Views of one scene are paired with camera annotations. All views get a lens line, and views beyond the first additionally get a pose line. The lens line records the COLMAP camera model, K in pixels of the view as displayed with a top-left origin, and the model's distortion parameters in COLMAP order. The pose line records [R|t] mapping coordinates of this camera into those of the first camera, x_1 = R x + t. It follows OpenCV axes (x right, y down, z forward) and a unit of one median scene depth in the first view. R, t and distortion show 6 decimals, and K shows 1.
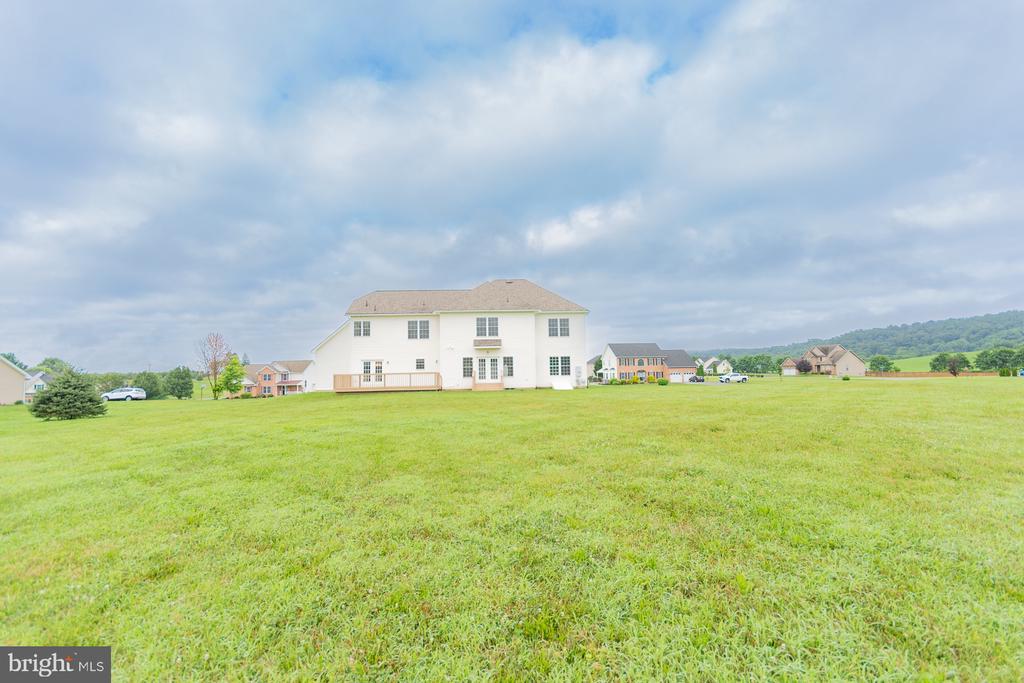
lens RADIAL K [[447.5, 0, 512.9], [0, 447.5, 350.3], [0, 0, 1]] dist [0.001137, 0.000332]
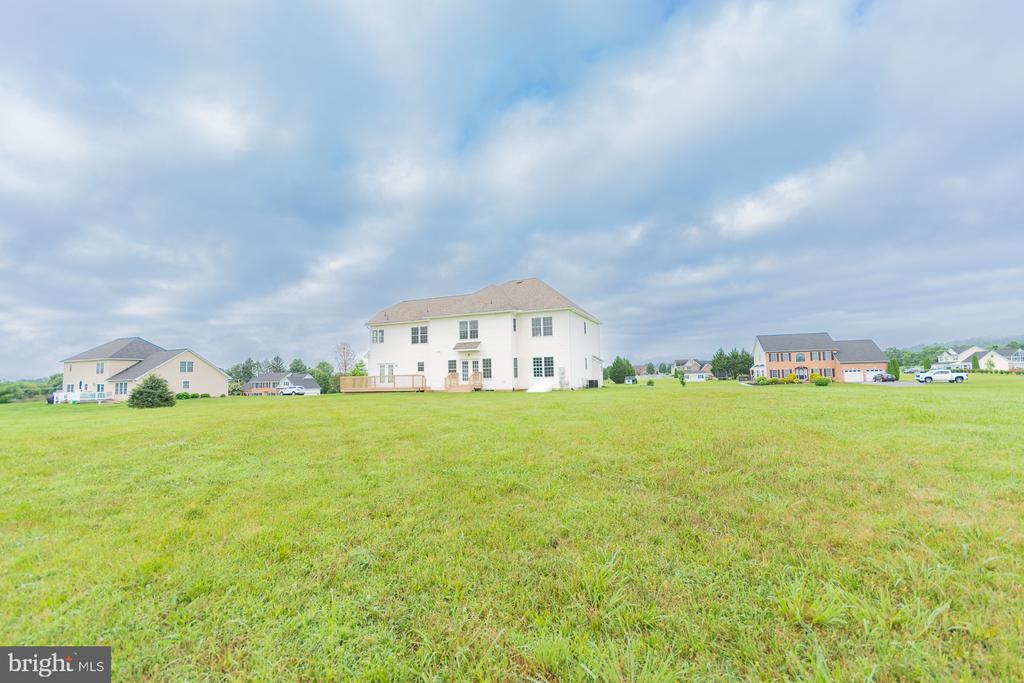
lens RADIAL K [[440.9, 0, 512.0], [0, 440.9, 341.5], [0, 0, 1]] dist [0.000311, 0.000112]
pose [[0.904888, -0.035408, -0.424174, 0.444319], [0.029234, 0.999351, -0.021057, -0.001524], [0.424644, 0.006654, 0.905336, 0.122815]]
